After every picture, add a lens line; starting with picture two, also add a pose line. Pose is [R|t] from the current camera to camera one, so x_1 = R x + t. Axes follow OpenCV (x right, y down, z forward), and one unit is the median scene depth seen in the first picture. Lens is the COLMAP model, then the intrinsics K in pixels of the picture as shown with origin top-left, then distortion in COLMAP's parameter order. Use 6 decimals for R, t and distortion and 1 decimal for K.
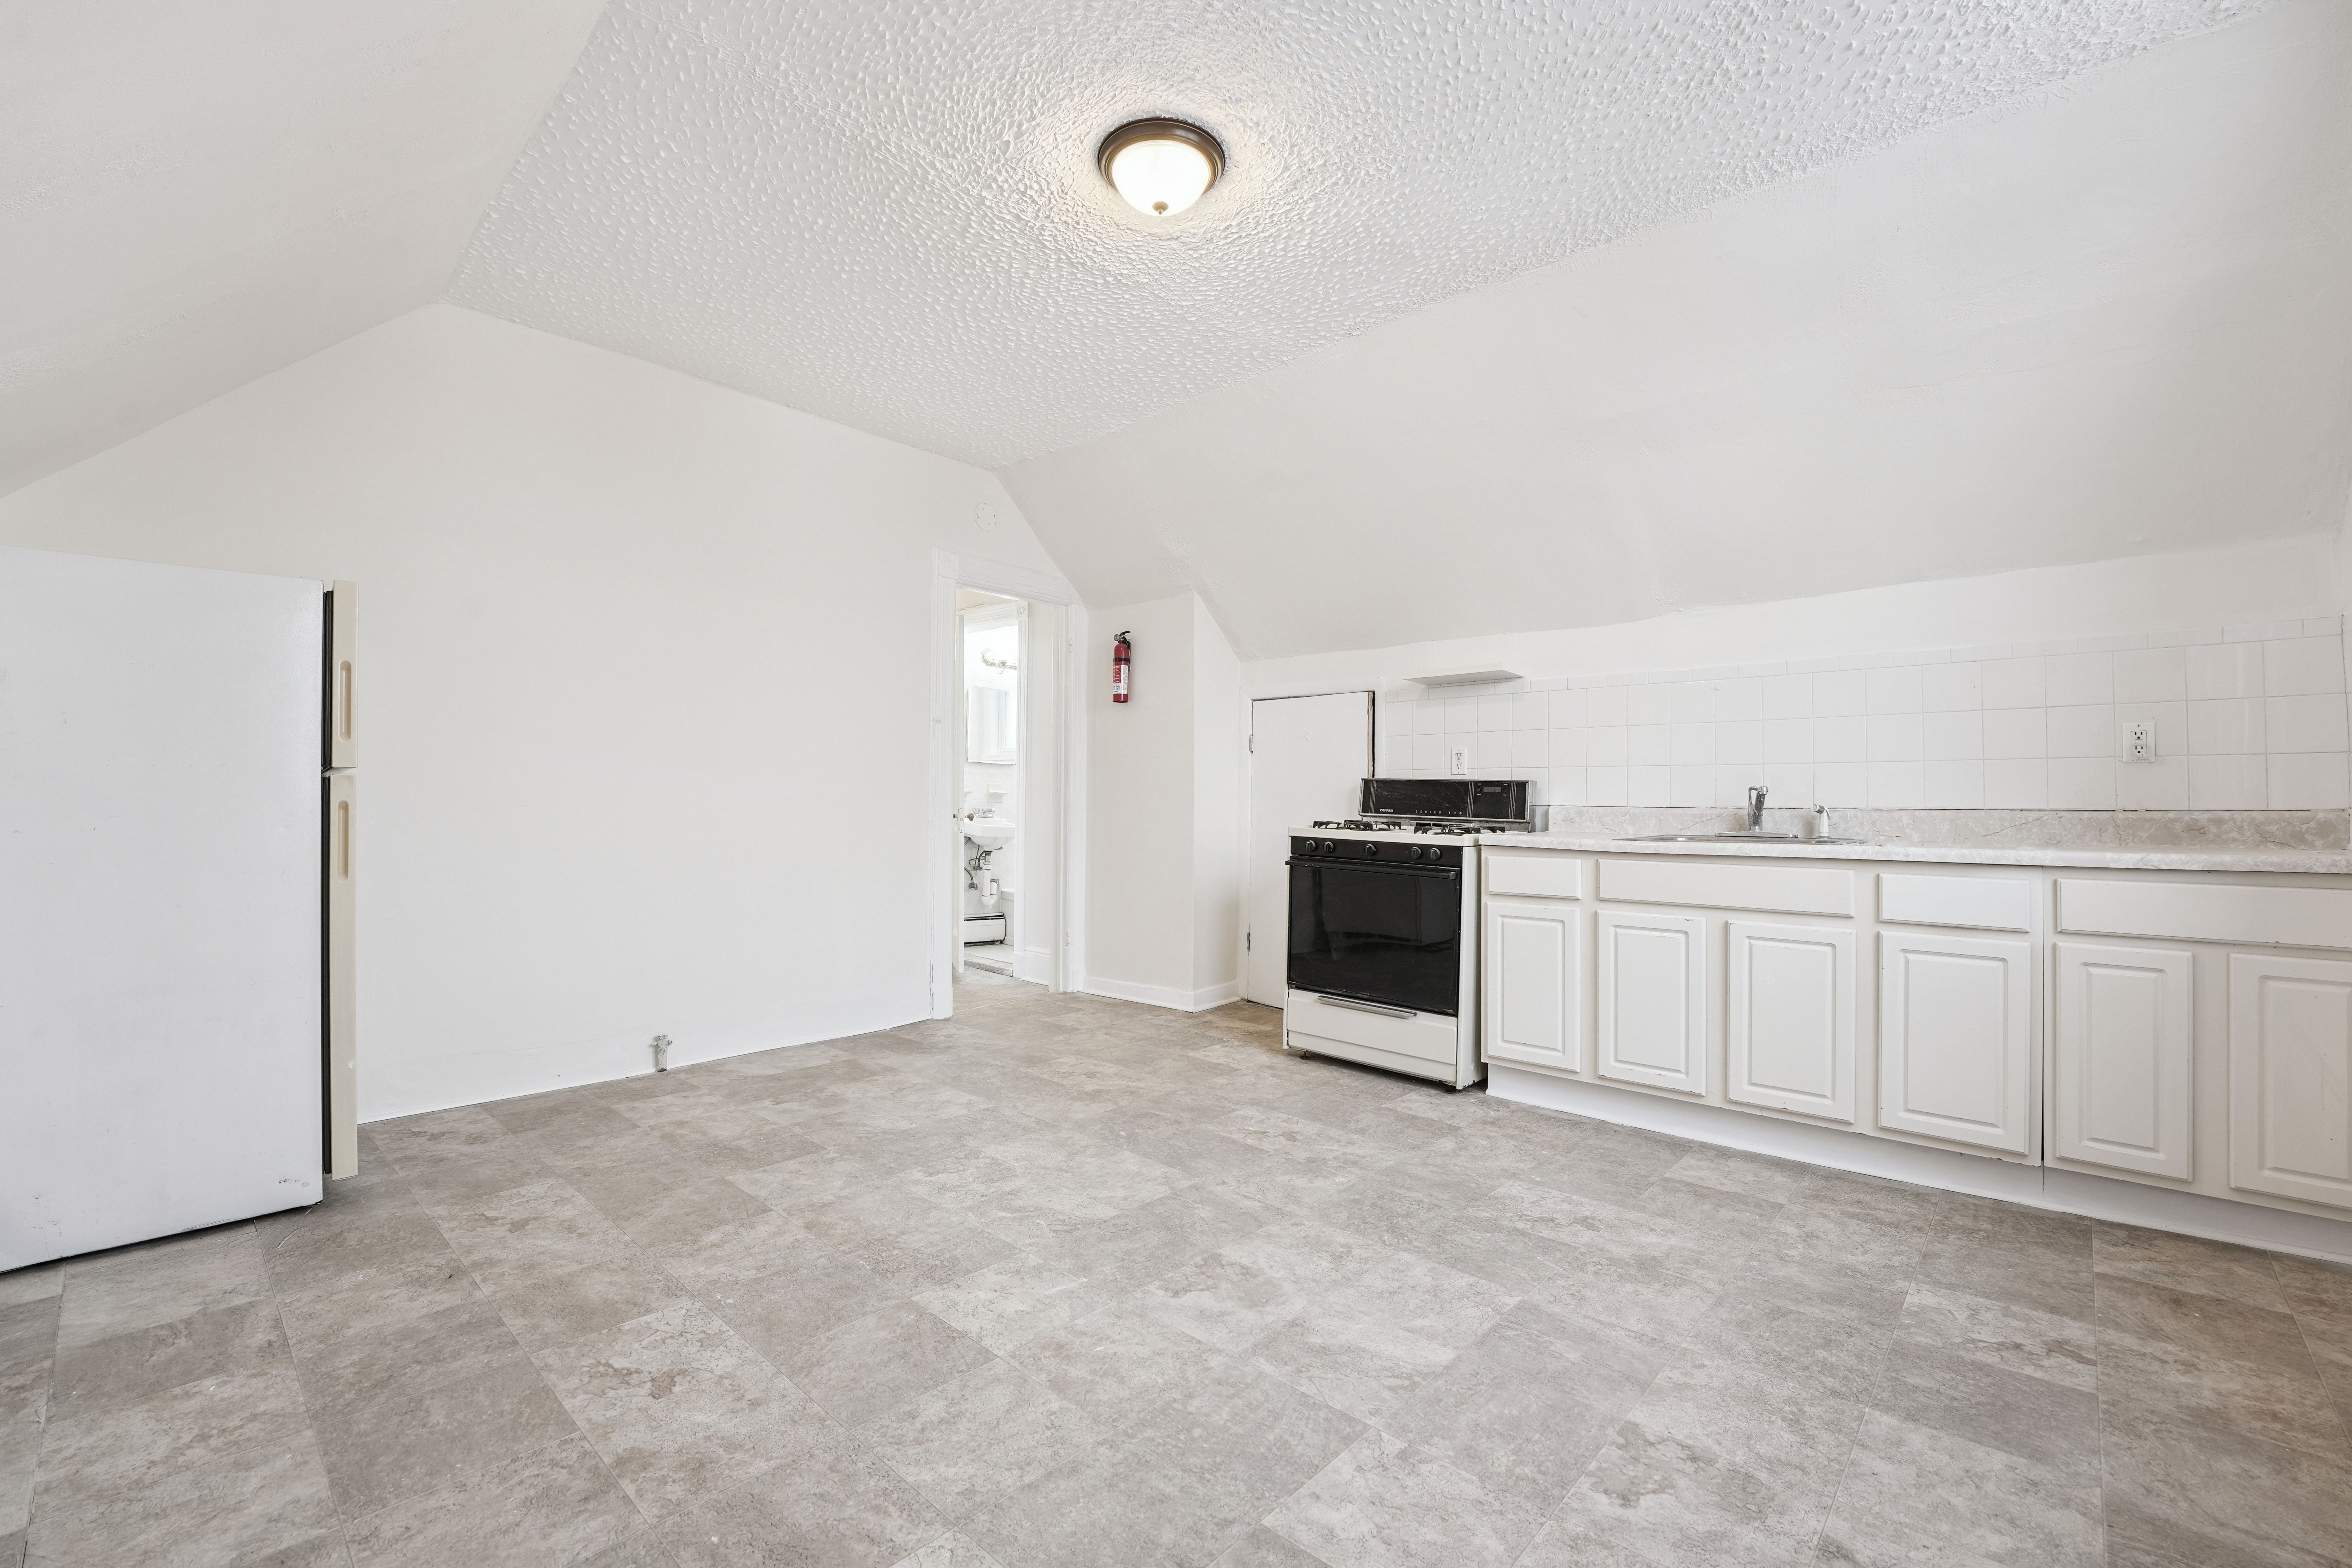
lens RADIAL K [[990.3, 0, 1161.7], [0, 990.3, 805.8], [0, 0, 1]] dist [-0.023658, 0.005541]
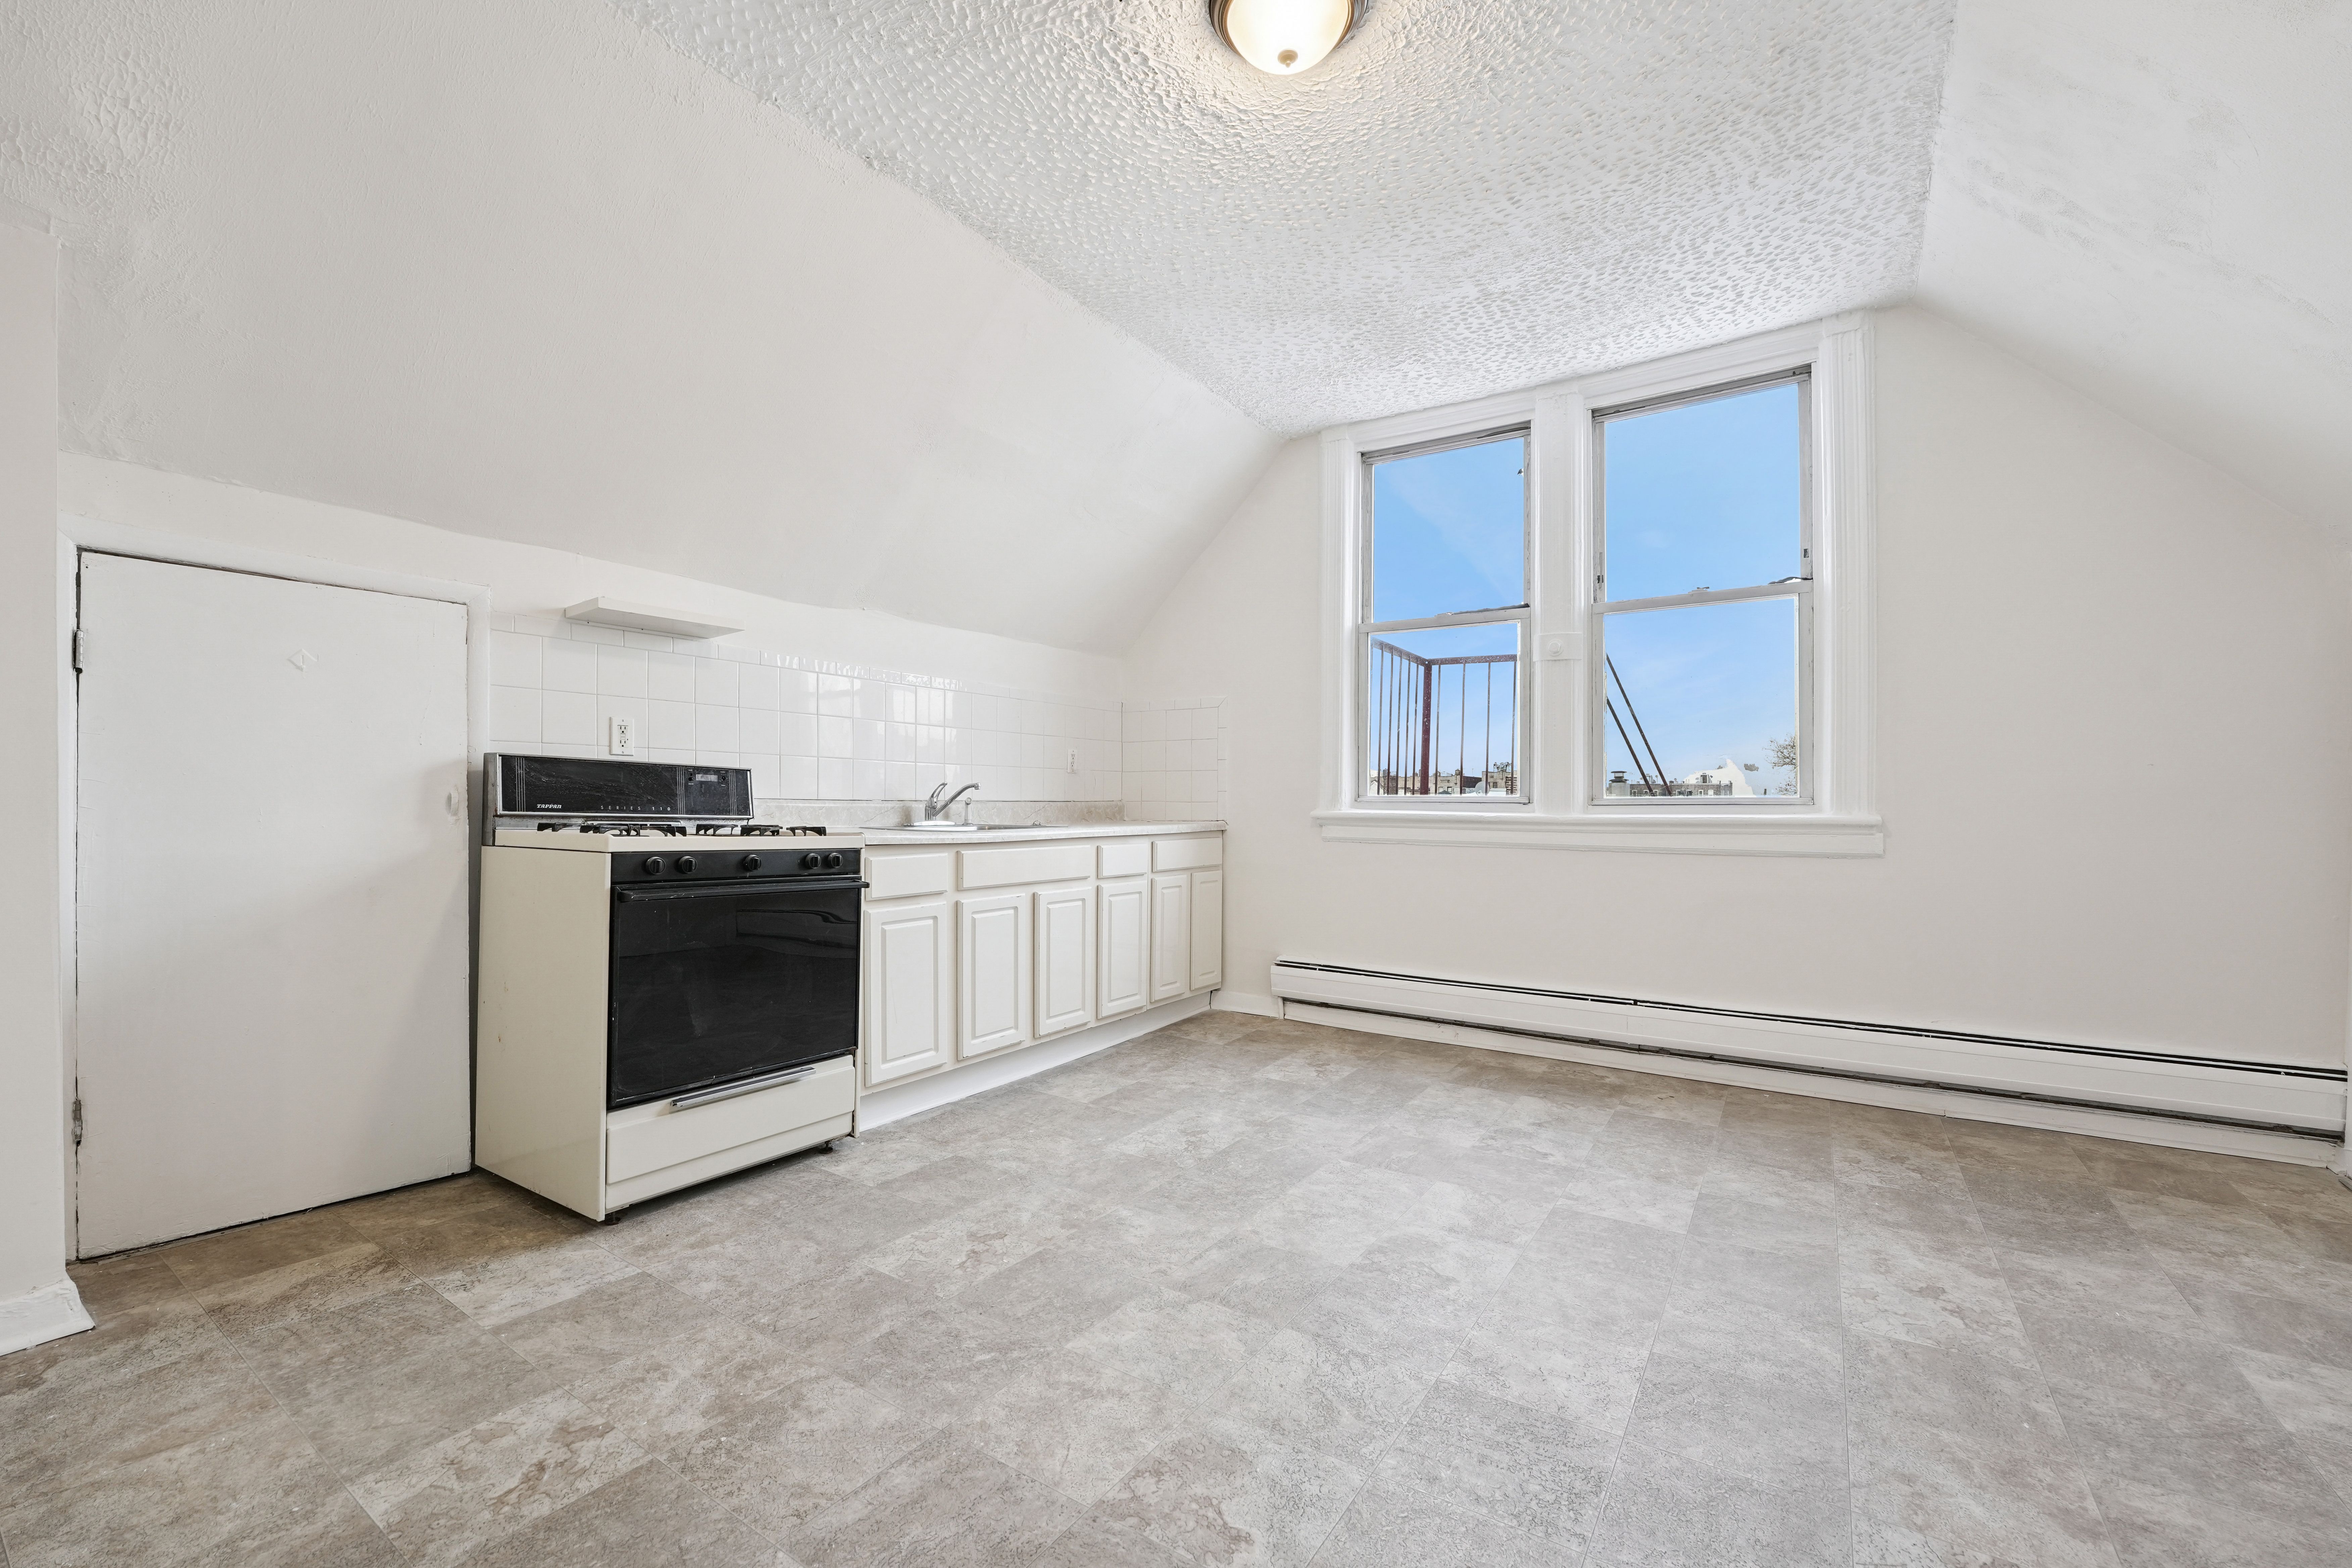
lens RADIAL K [[990.3, 0, 1161.7], [0, 990.3, 805.8], [0, 0, 1]] dist [-0.023658, 0.005541]
pose [[-0.173154, -0.011488, 0.984828, -0.724847], [-0.006807, 0.999922, 0.010467, -0.007557], [-0.984871, -0.004891, -0.173219, 1.136381]]
